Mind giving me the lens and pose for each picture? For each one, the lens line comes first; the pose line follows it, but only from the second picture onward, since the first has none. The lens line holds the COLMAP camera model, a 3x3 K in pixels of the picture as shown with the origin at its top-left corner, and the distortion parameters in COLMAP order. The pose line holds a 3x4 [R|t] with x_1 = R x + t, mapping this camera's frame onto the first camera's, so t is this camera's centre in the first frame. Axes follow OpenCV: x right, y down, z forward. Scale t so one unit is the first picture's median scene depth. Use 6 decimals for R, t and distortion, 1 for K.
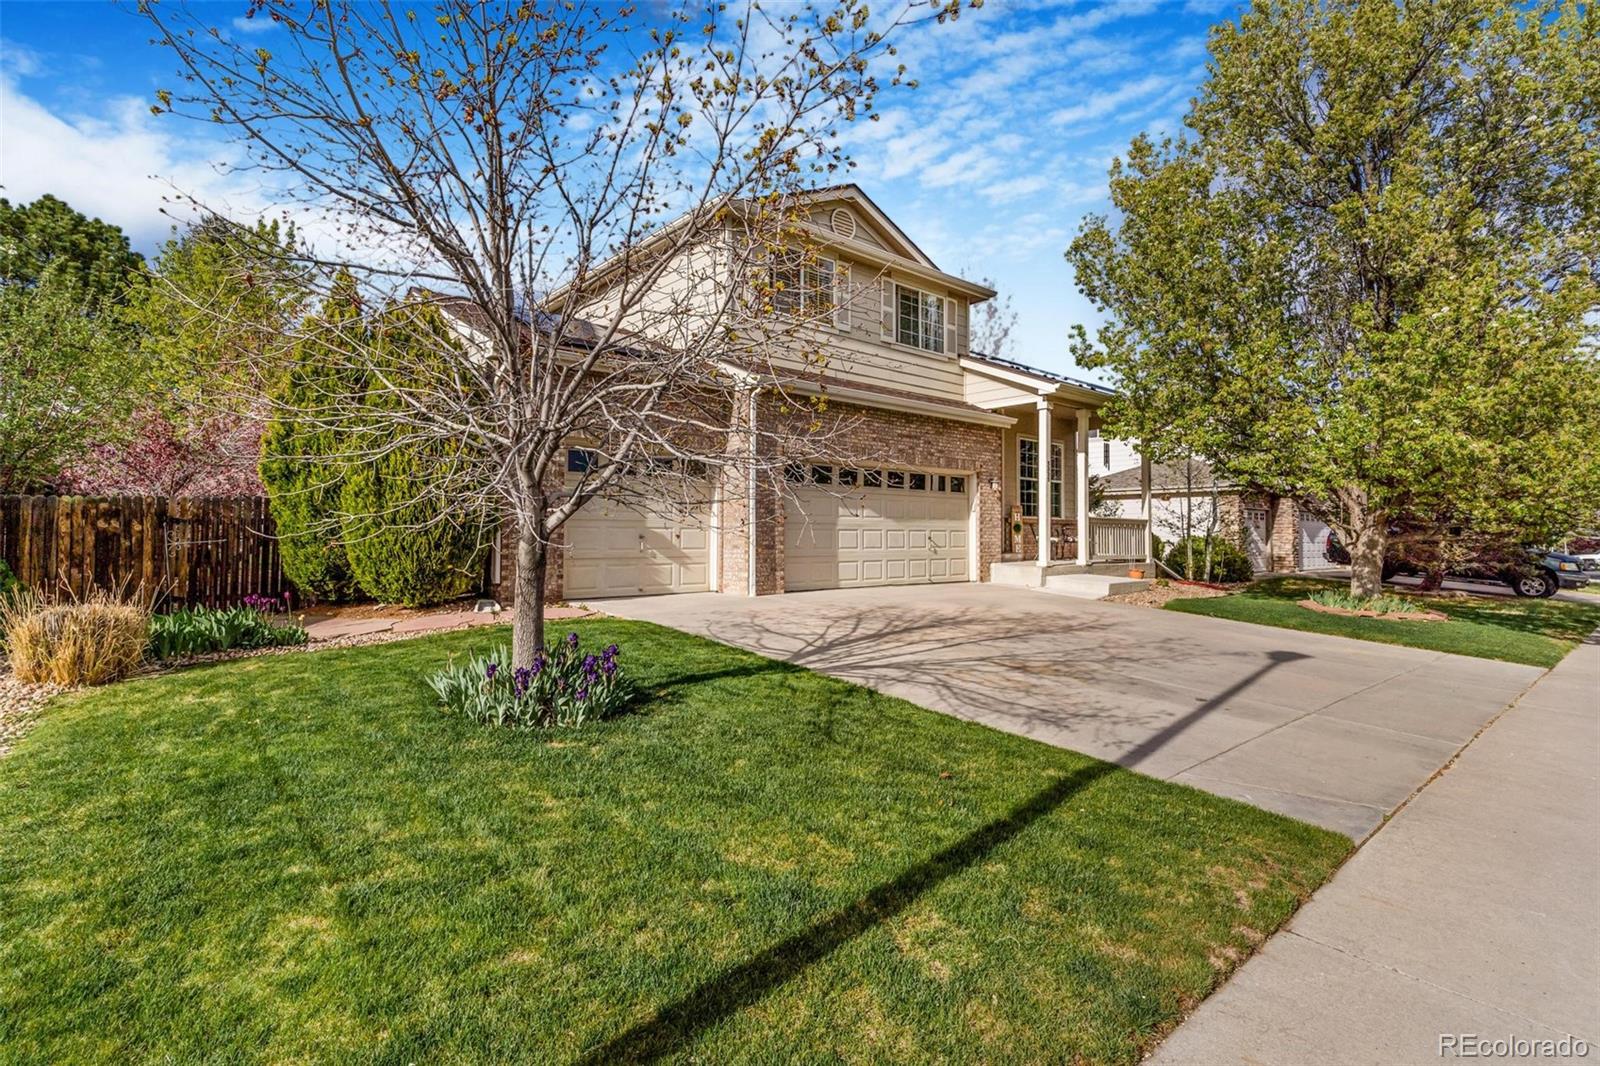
lens RADIAL K [[792.8, 0, 800.0], [0, 792.8, 533.0], [0, 0, 1]] dist [0.000476, 0.000013]
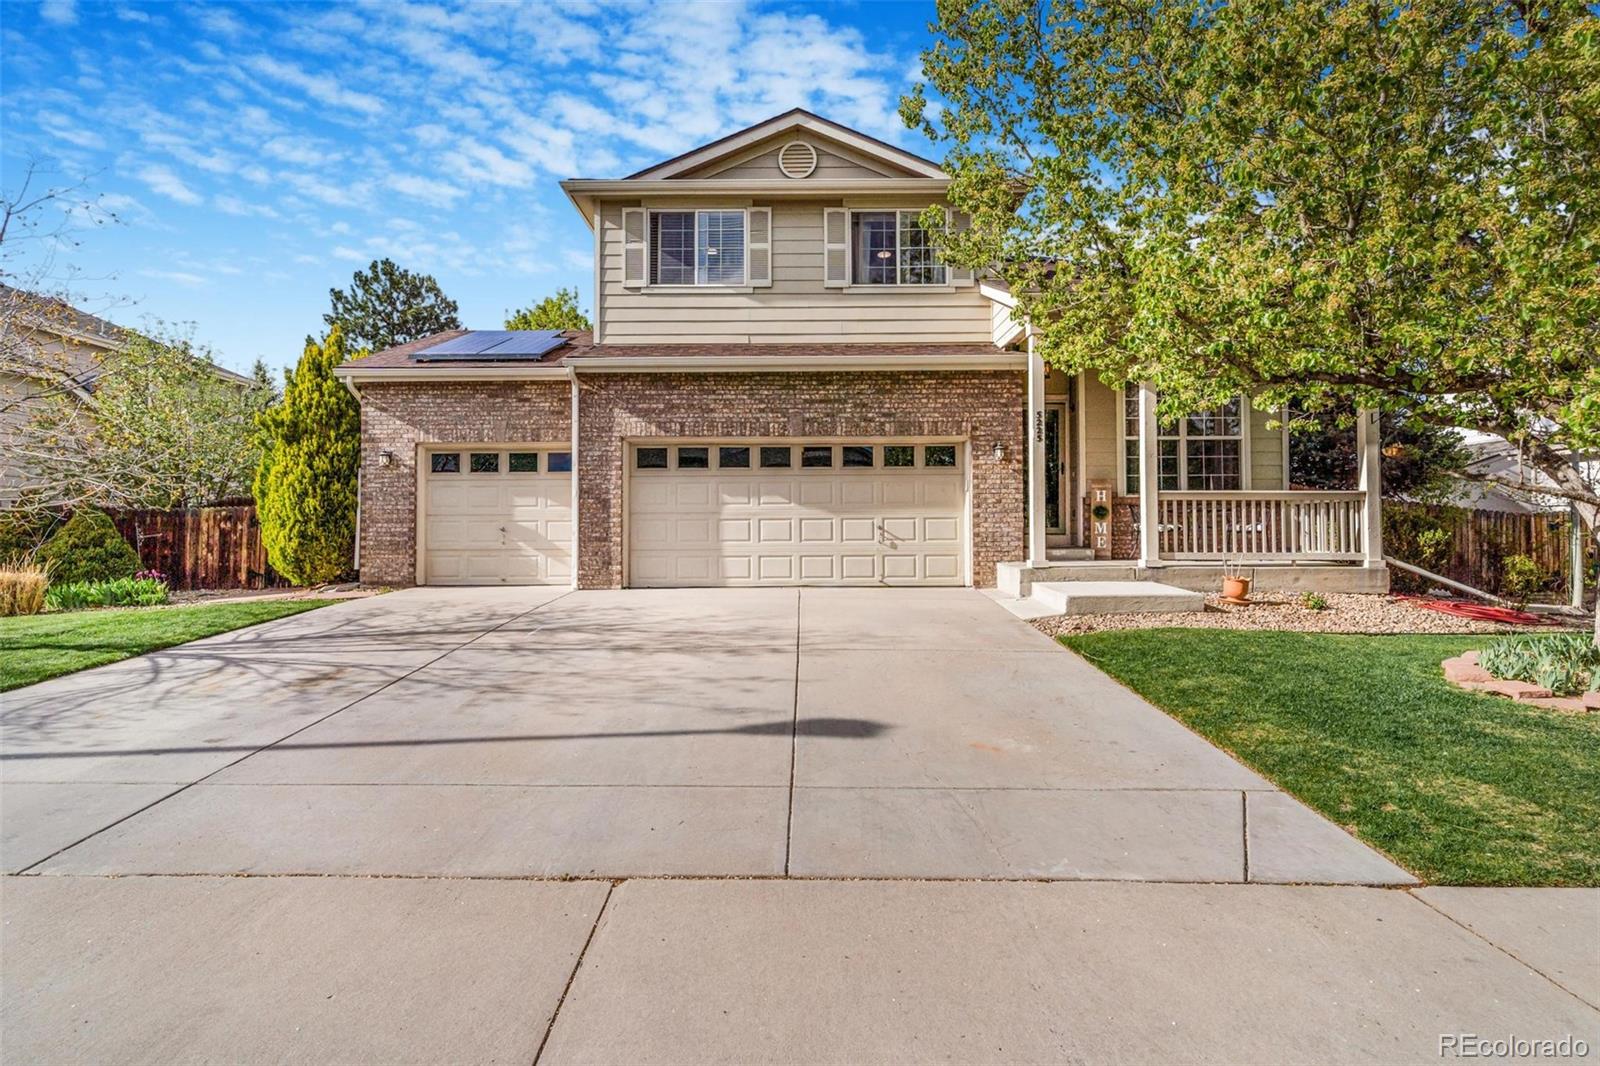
lens RADIAL K [[792.8, 0, 800.0], [0, 792.8, 533.0], [0, 0, 1]] dist [0.000476, 0.000013]
pose [[0.737656, -0.007081, -0.675139, 0.659356], [0.011409, 0.999933, 0.001978, 0.009259], [0.675080, -0.009162, 0.737687, 0.391469]]
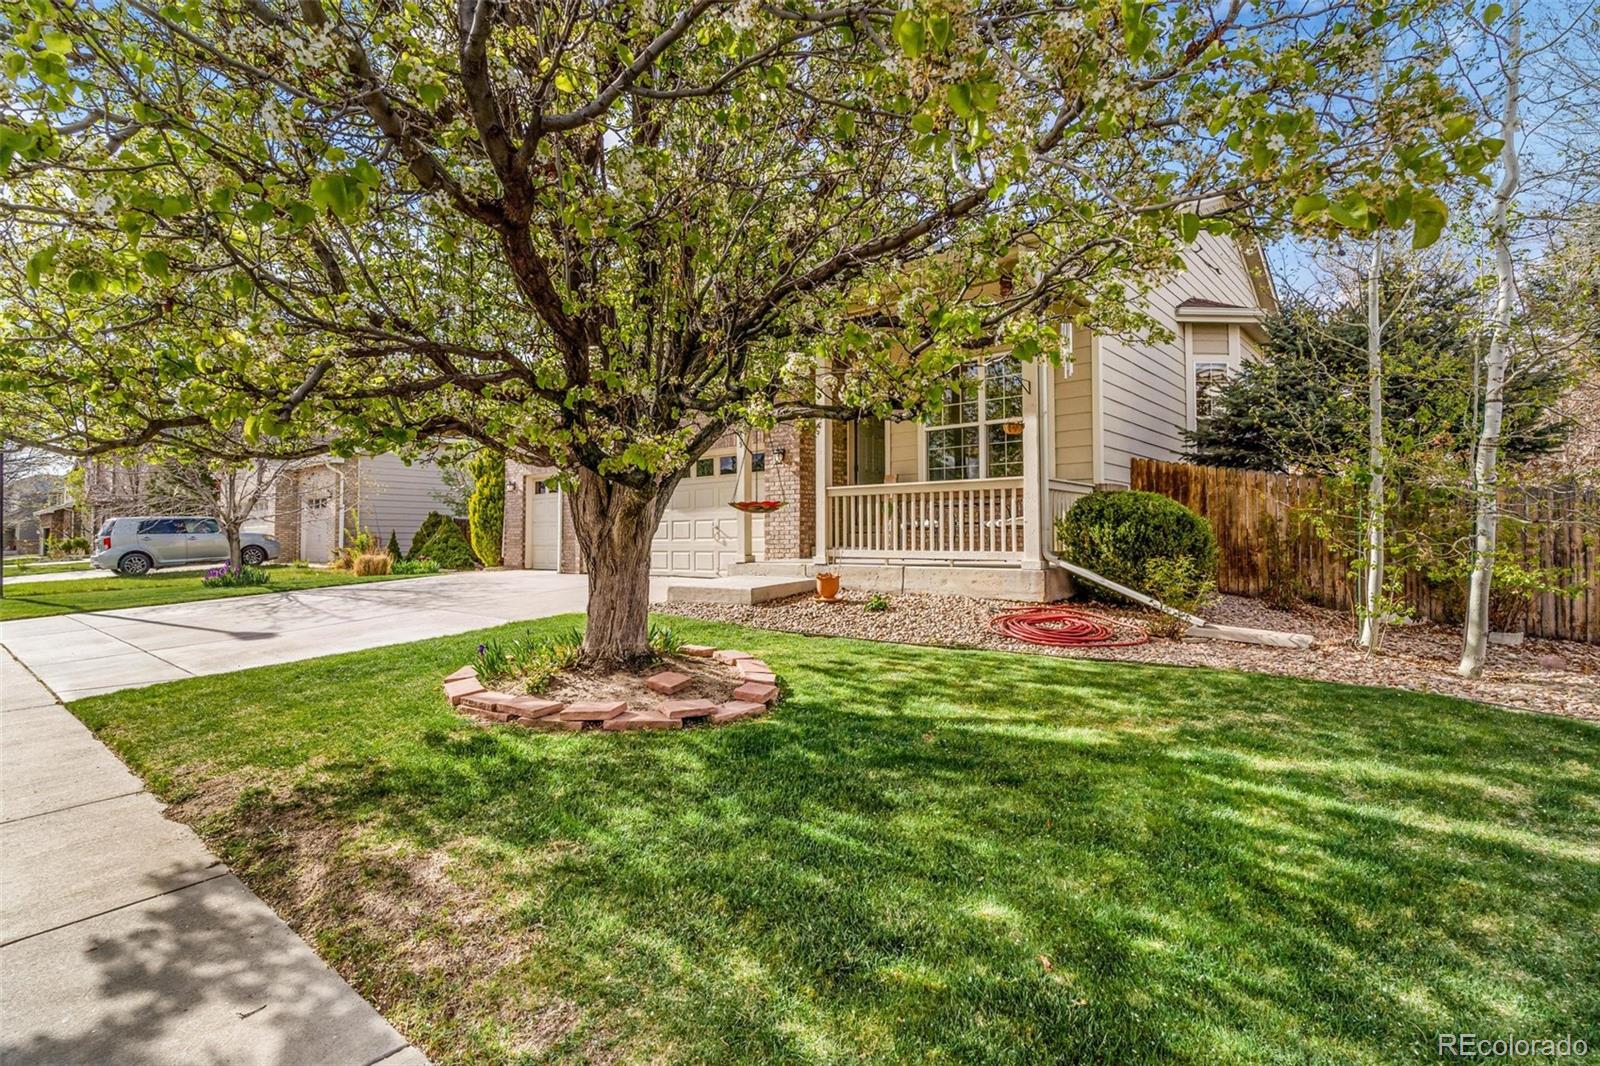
lens RADIAL K [[792.8, 0, 800.0], [0, 792.8, 533.0], [0, 0, 1]] dist [0.000476, 0.000013]
pose [[0.135318, -0.011396, -0.990737, 1.257481], [0.015790, 0.999832, -0.009344, 0.027169], [0.990676, -0.014380, 0.135475, 1.187620]]
